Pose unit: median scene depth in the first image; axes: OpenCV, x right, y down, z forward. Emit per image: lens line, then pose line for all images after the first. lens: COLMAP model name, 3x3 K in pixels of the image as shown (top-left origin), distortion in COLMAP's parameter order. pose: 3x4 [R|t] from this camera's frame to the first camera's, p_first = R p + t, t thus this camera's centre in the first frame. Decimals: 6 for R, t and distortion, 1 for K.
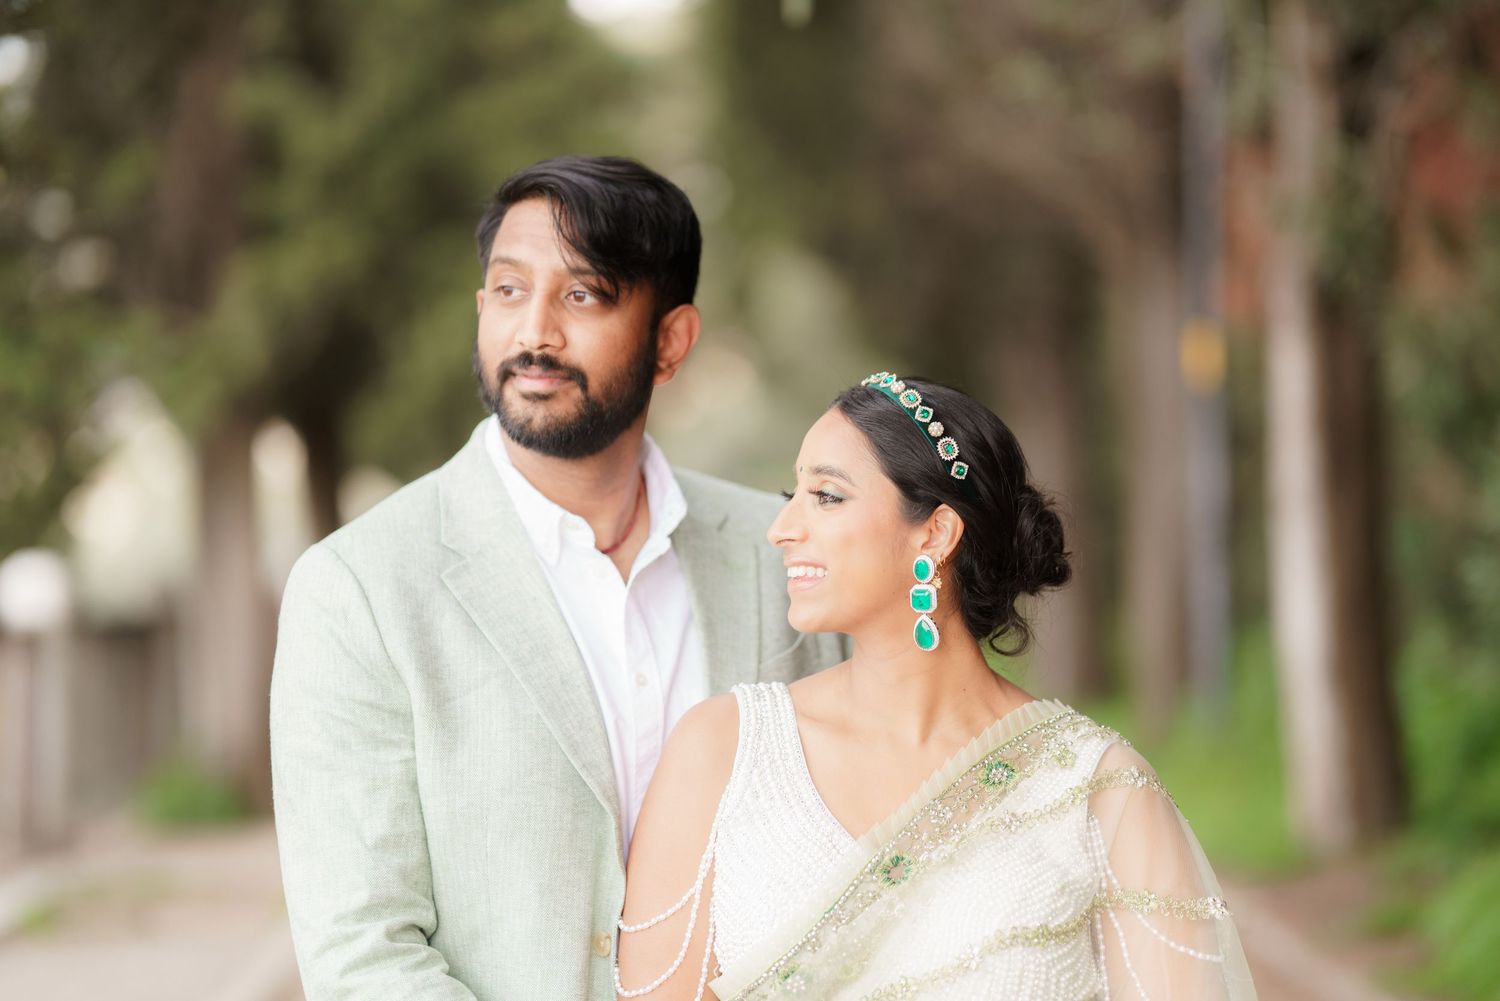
lens RADIAL K [[3846.9, 0, 777.0], [0, 3846.9, 502.6], [0, 0, 1]] dist [0.535432, -1.157576]
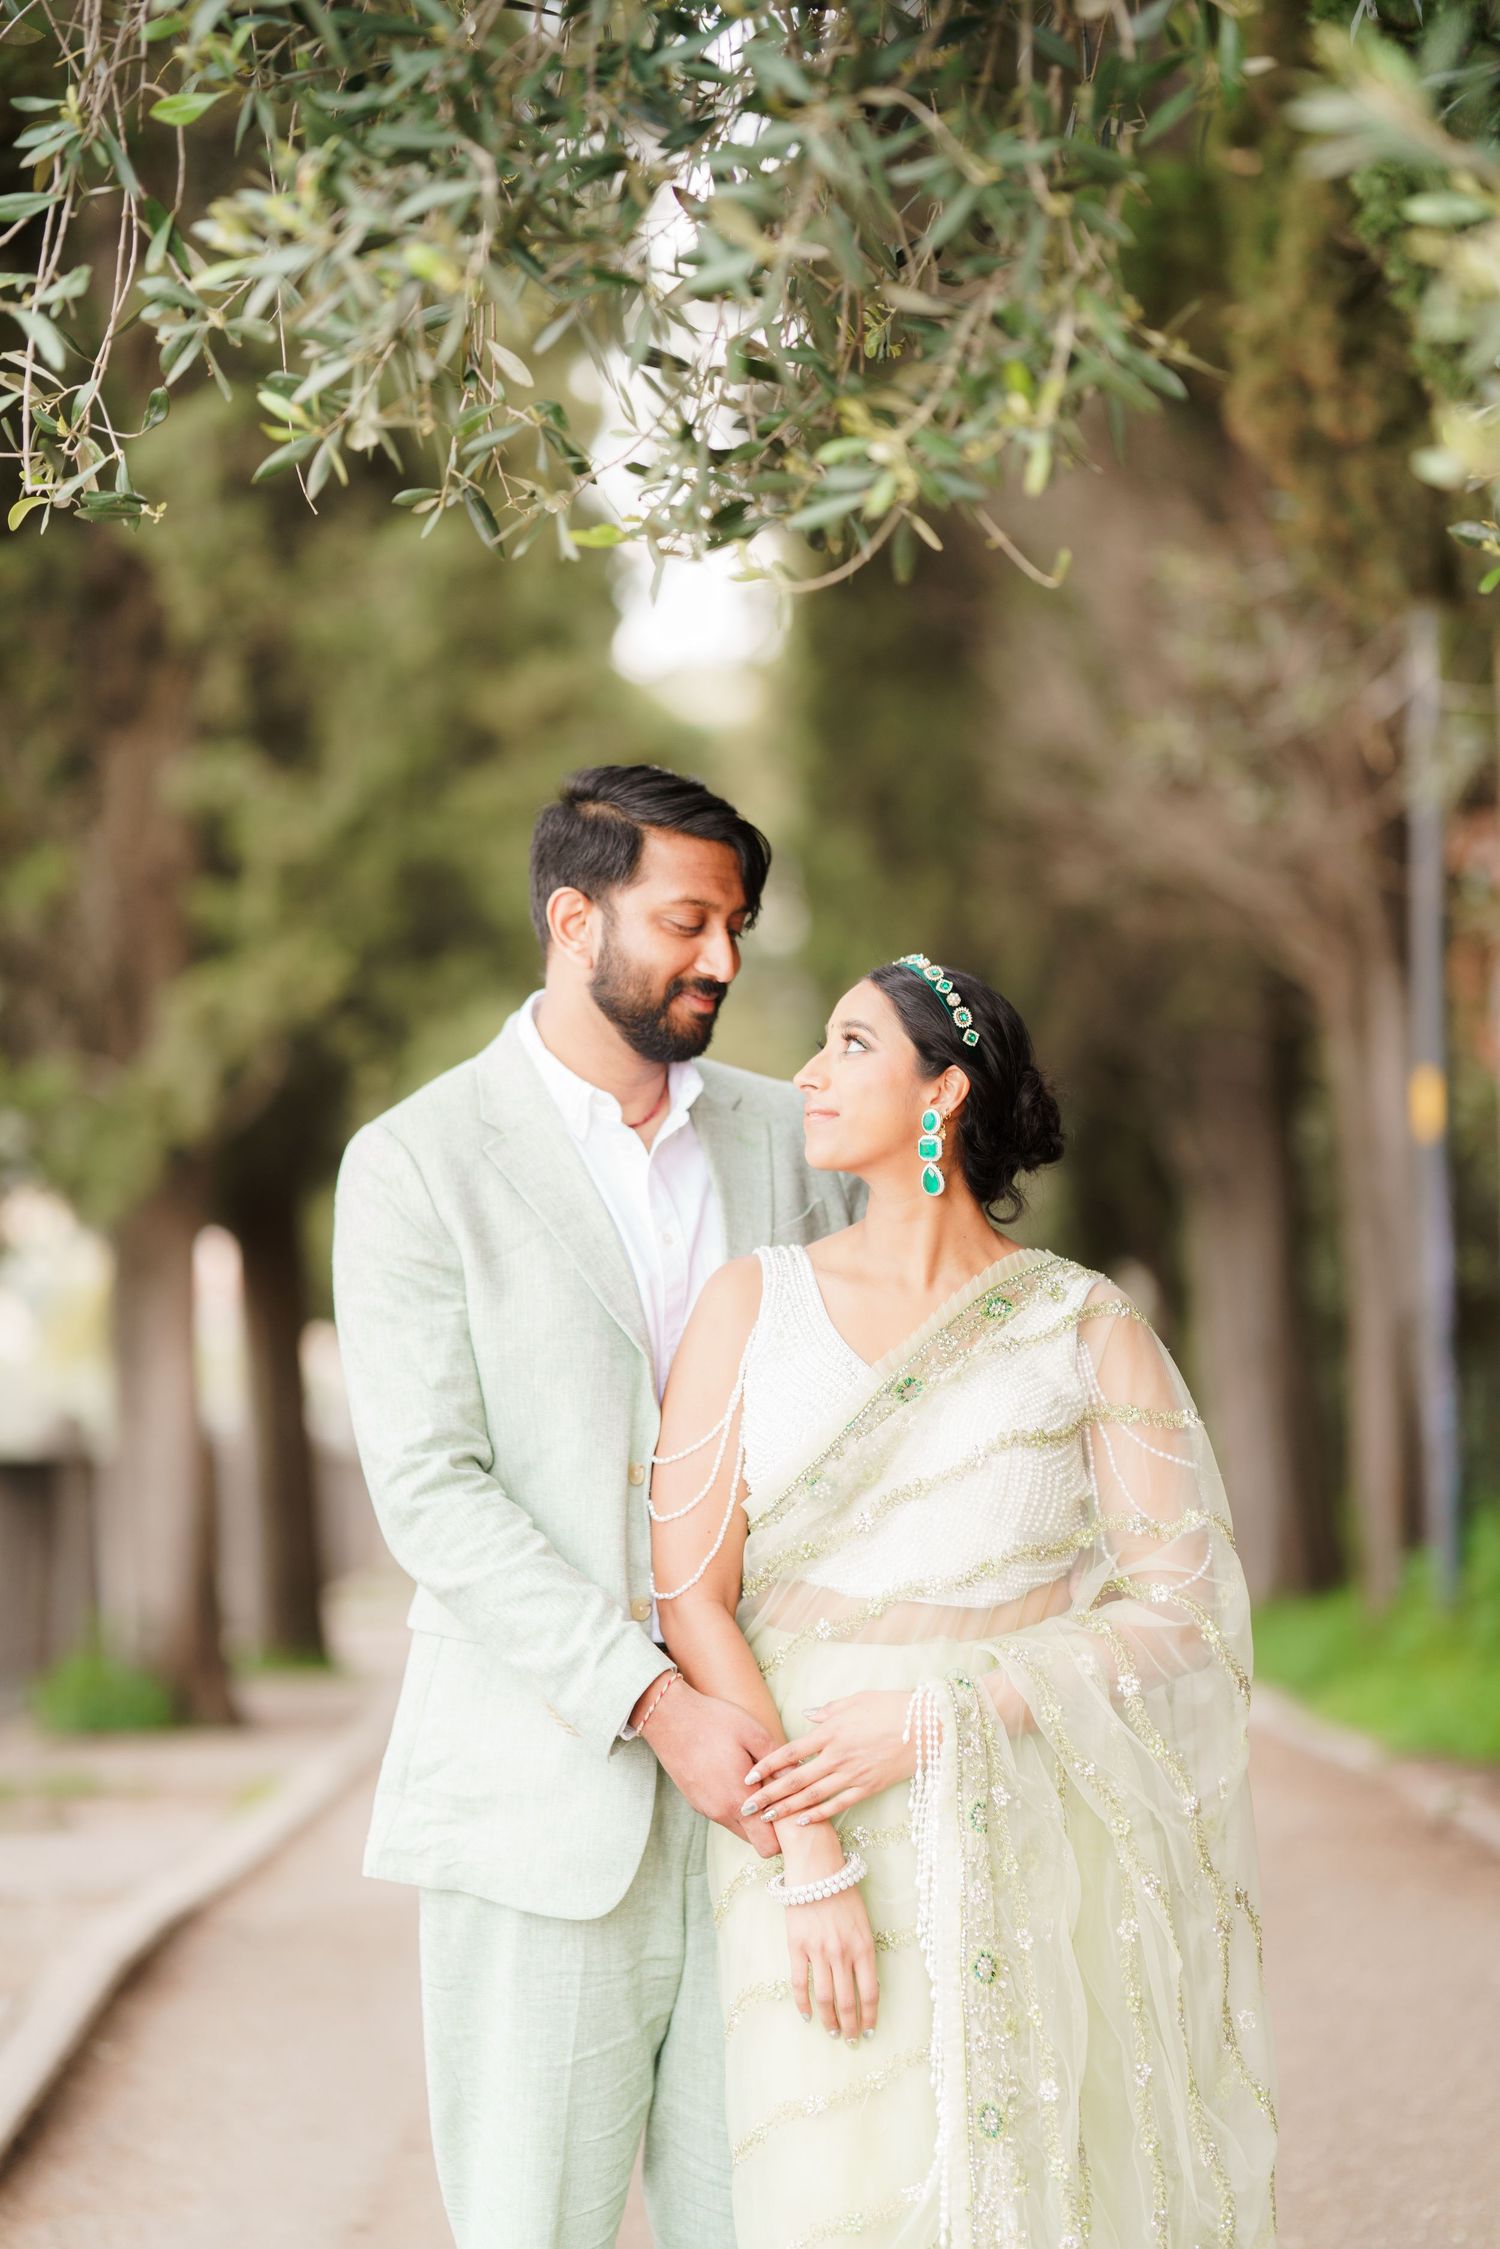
lens RADIAL K [[5394.0, 0, 749.4], [0, 5394.0, 1125.3], [0, 0, 1]] dist [0.690354, 0.773791]
pose [[0.999466, -0.015605, 0.028712, -0.056725], [0.016421, 0.999462, -0.028406, 0.058799], [-0.028254, 0.028862, 0.999184, -0.550246]]
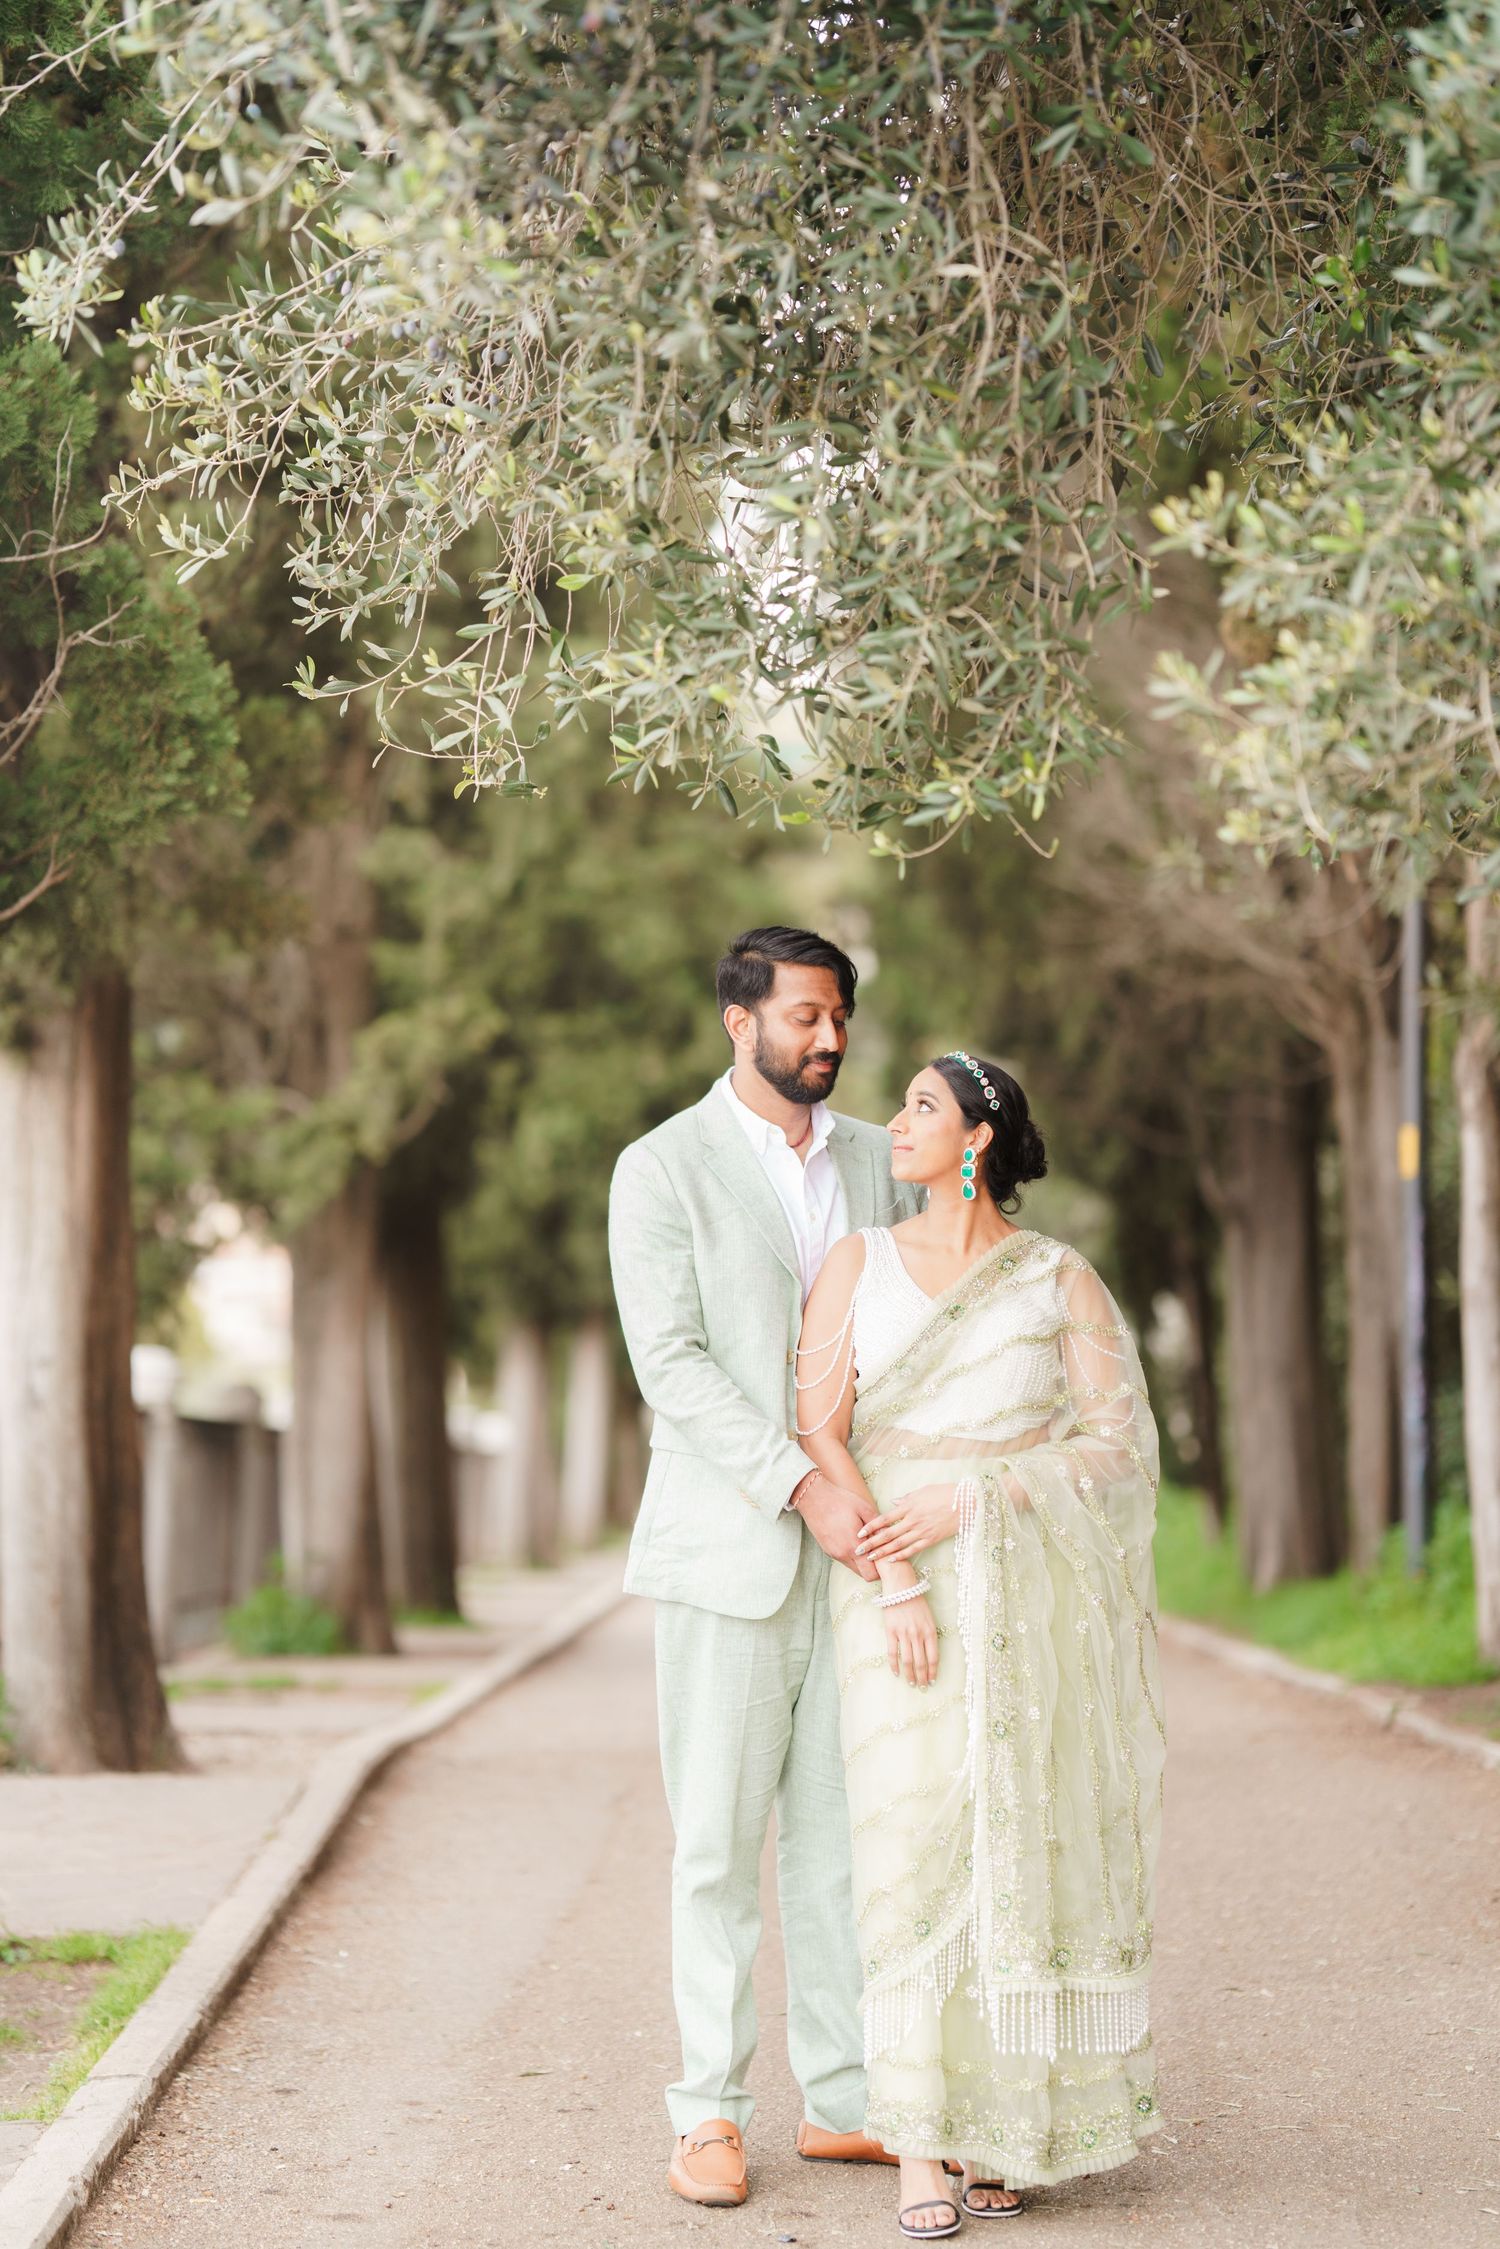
lens RADIAL K [[5731.2, 0, 751.0], [0, 5731.2, 1124.7], [0, 0, 1]] dist [0.743934, 0.480903]
pose [[0.999627, 0.000887, 0.027298, -0.141594], [0.000030, 0.999435, -0.033599, 0.096559], [-0.027312, 0.033588, 0.999063, -1.737838]]
